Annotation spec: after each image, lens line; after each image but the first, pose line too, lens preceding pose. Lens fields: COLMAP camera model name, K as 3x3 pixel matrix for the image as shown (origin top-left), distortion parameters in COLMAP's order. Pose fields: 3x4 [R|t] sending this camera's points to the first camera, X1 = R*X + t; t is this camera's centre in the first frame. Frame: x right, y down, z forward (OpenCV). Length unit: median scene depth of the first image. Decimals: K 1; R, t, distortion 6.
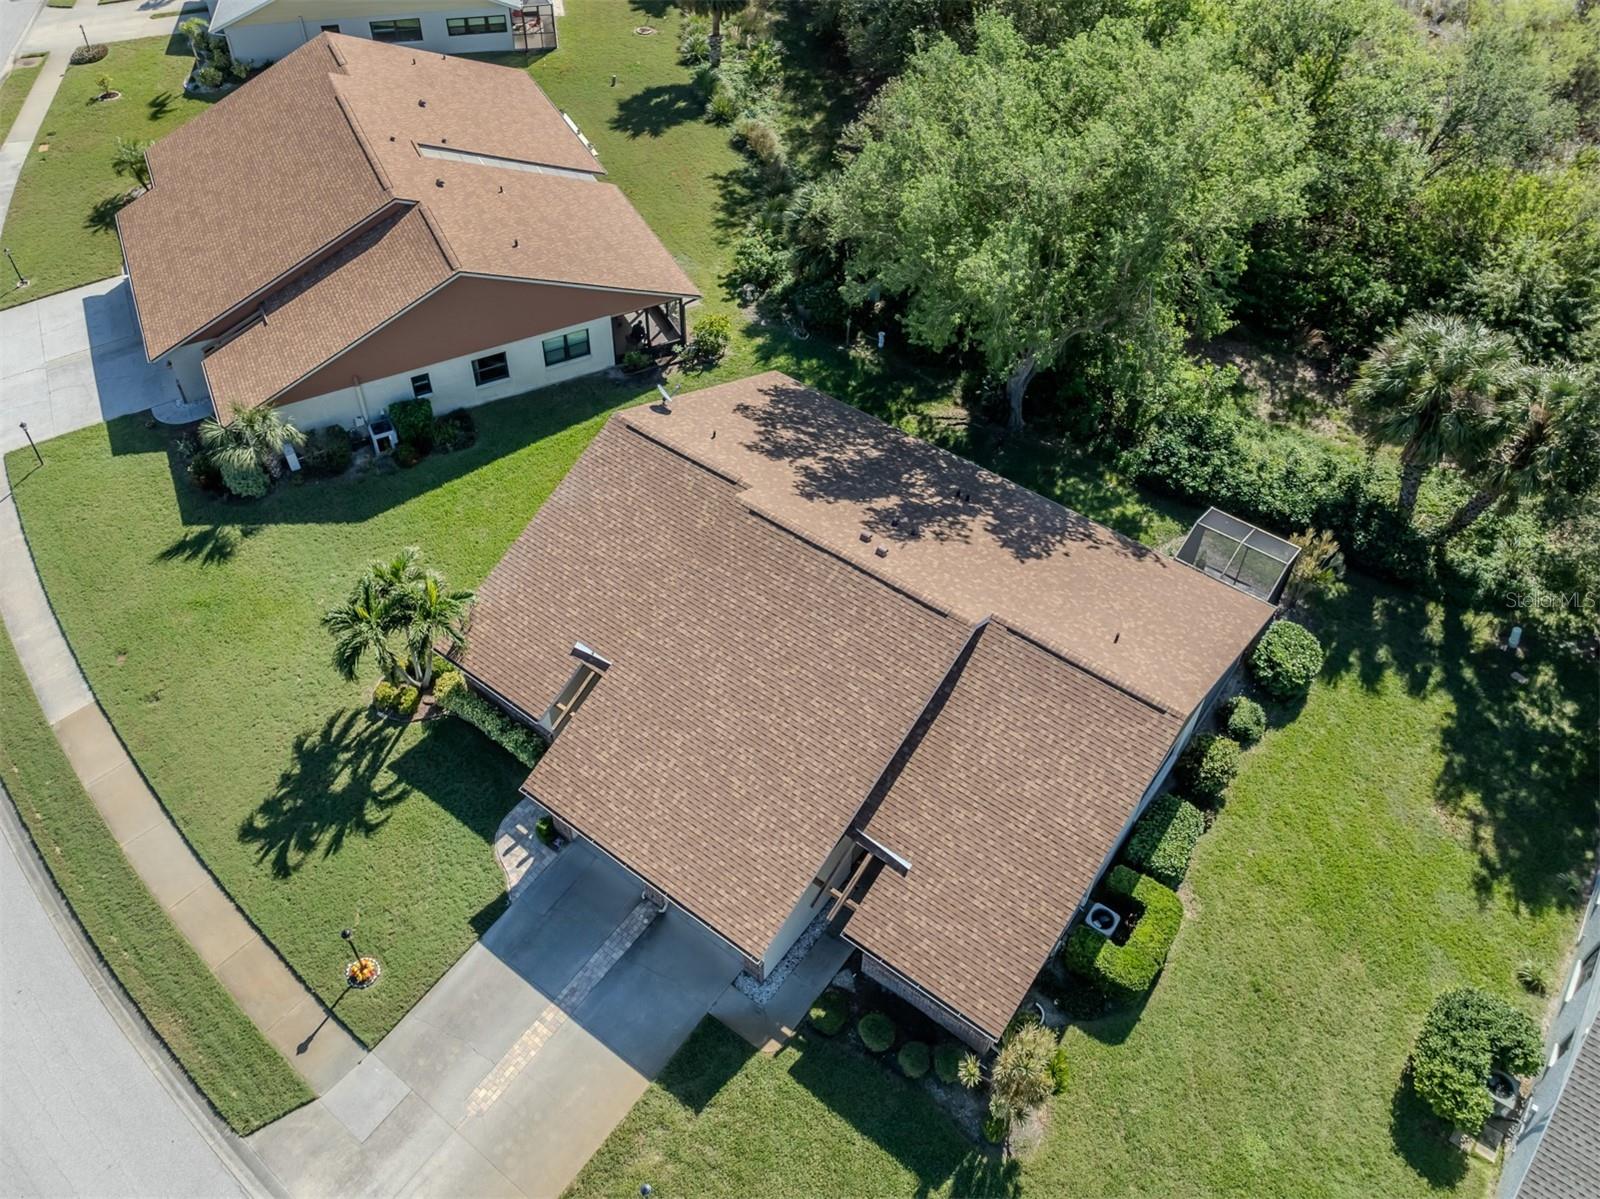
lens RADIAL K [[1228.8, 0, 804.0], [0, 1228.8, 575.2], [0, 0, 1]] dist [-0.002117, -0.004929]
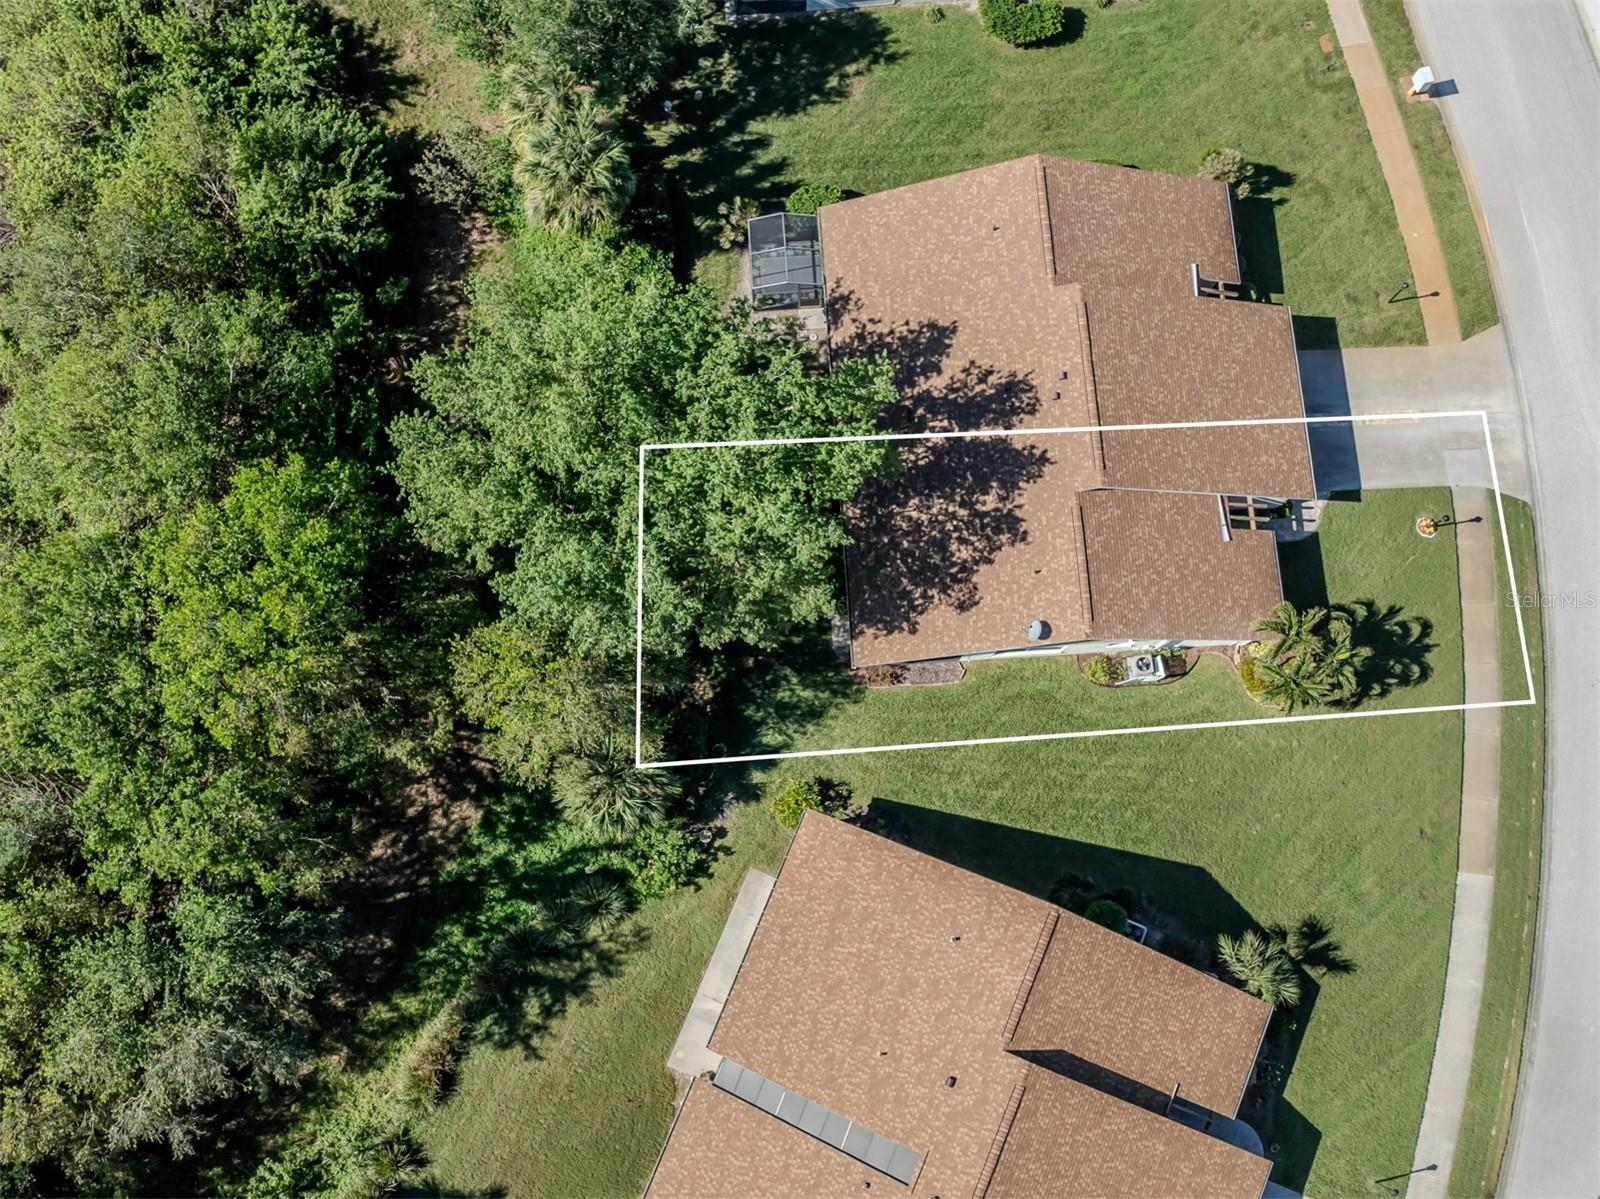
lens RADIAL K [[1228.8, 0, 804.0], [0, 1228.8, 575.2], [0, 0, 1]] dist [-0.002117, -0.004929]
pose [[-0.638541, -0.755008, 0.149091, -0.118863], [0.572436, -0.336479, 0.747729, -1.193779], [-0.514375, 0.562801, 0.647050, 0.389940]]
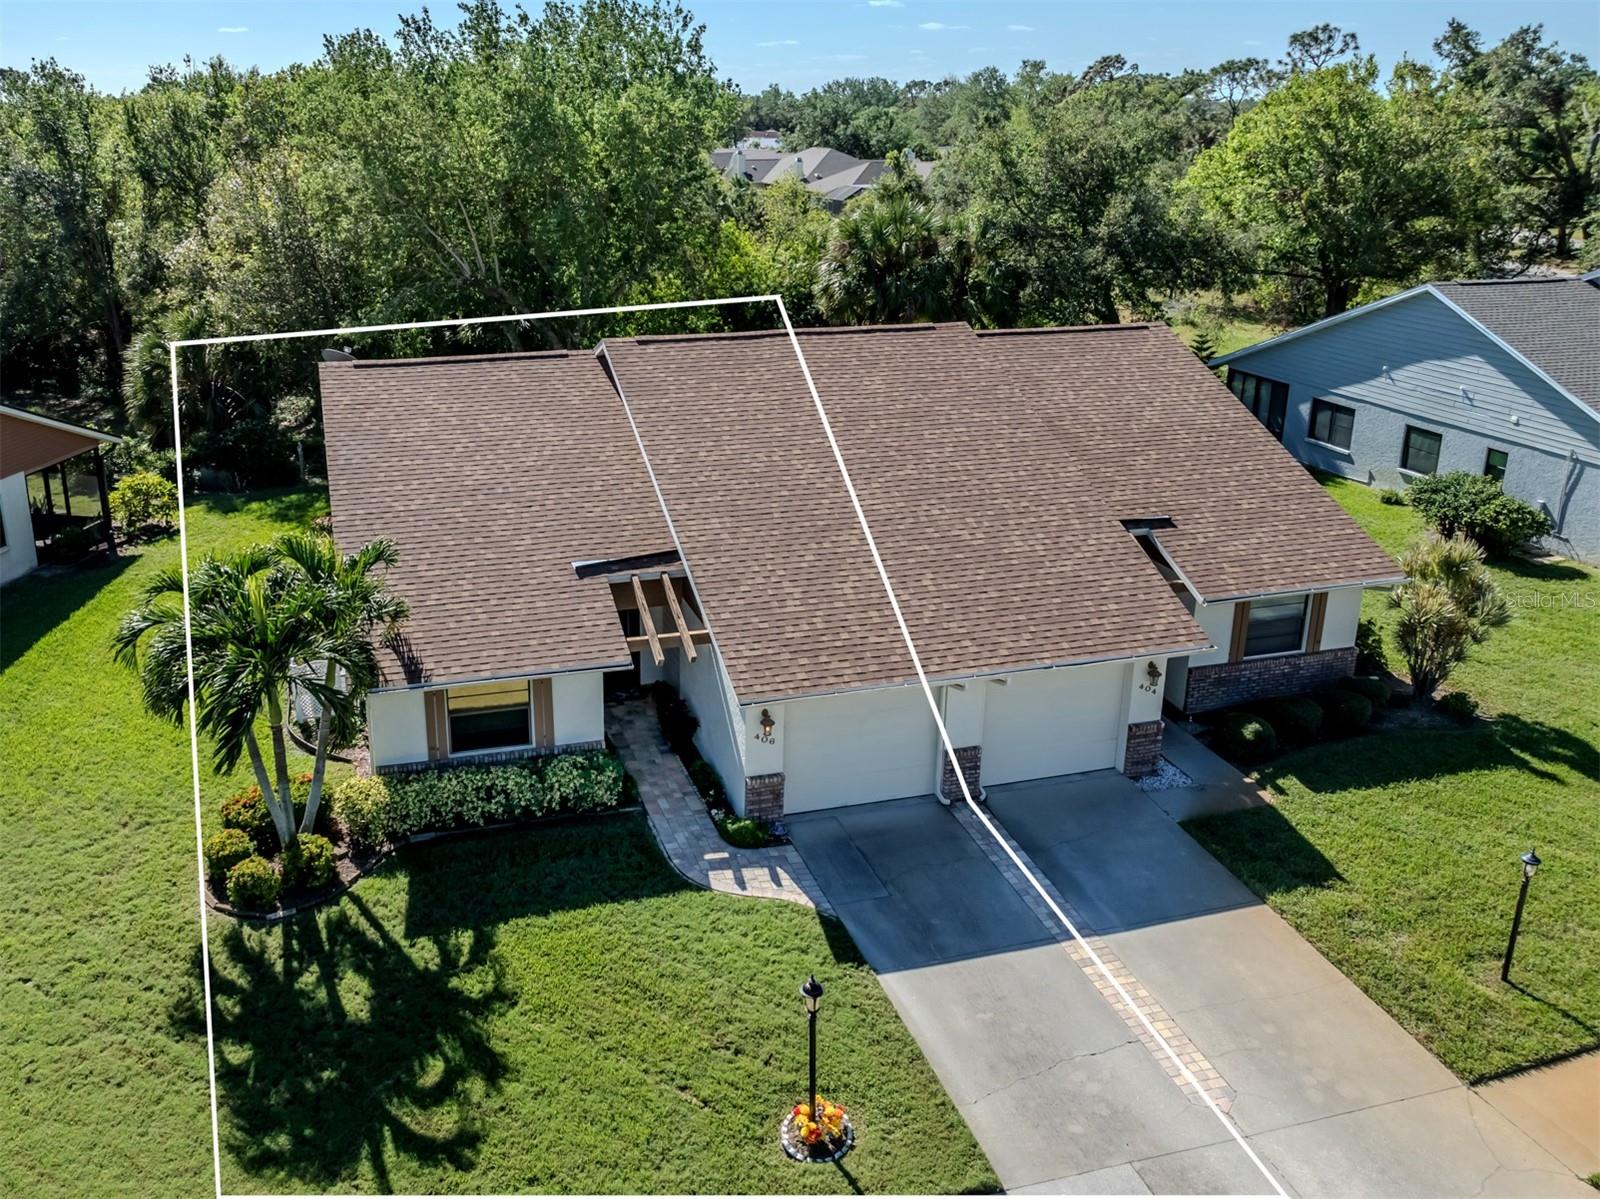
lens RADIAL K [[1267.7, 0, 715.4], [0, 1267.7, 624.6], [0, 0, 1]] dist [-0.006898, -0.005494]
pose [[0.608591, -0.310516, 0.730203, -0.591042], [0.592749, 0.789694, -0.158215, 0.210753], [-0.527509, 0.529116, 0.664659, 0.567789]]
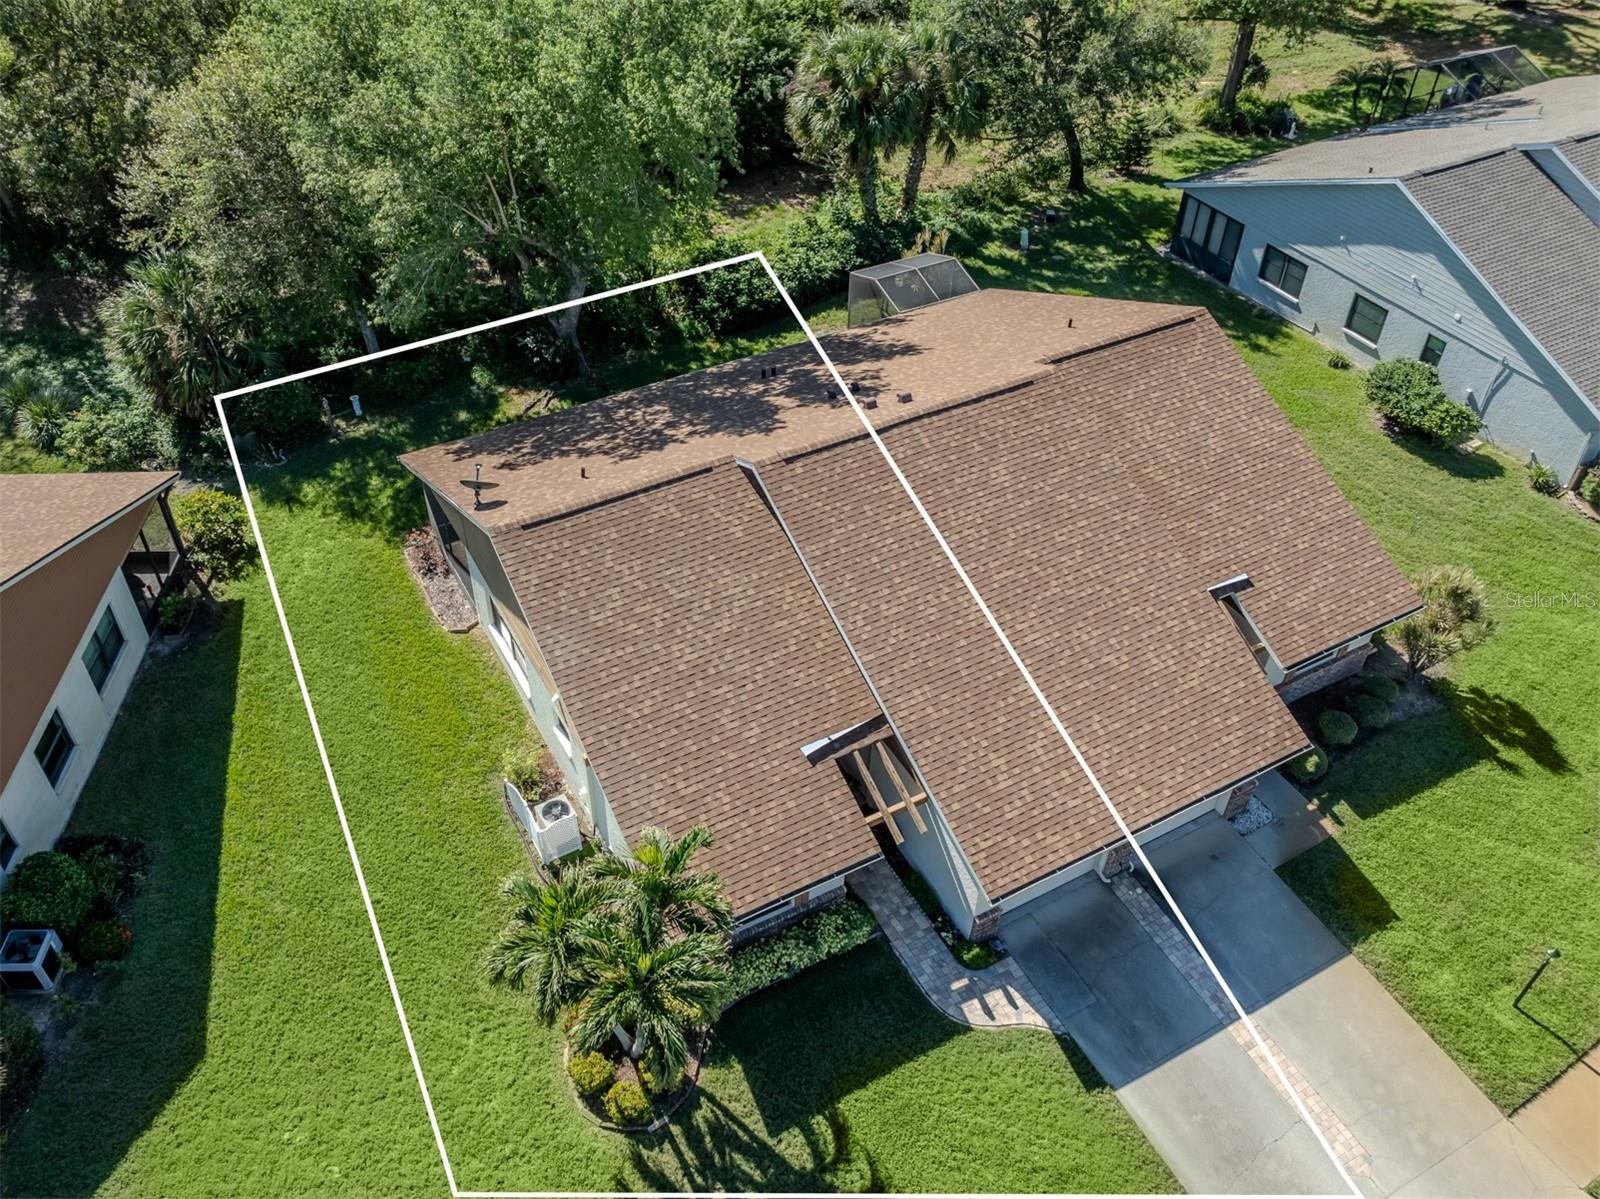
lens RADIAL K [[1218.5, 0, 760.3], [0, 1218.5, 602.2], [0, 0, 1]] dist [-0.012822, 0.002723]
pose [[0.426111, -0.626524, 0.652609, -0.575043], [0.664617, 0.706210, 0.244031, -0.179156], [-0.613770, 0.329751, 0.717322, 0.501766]]
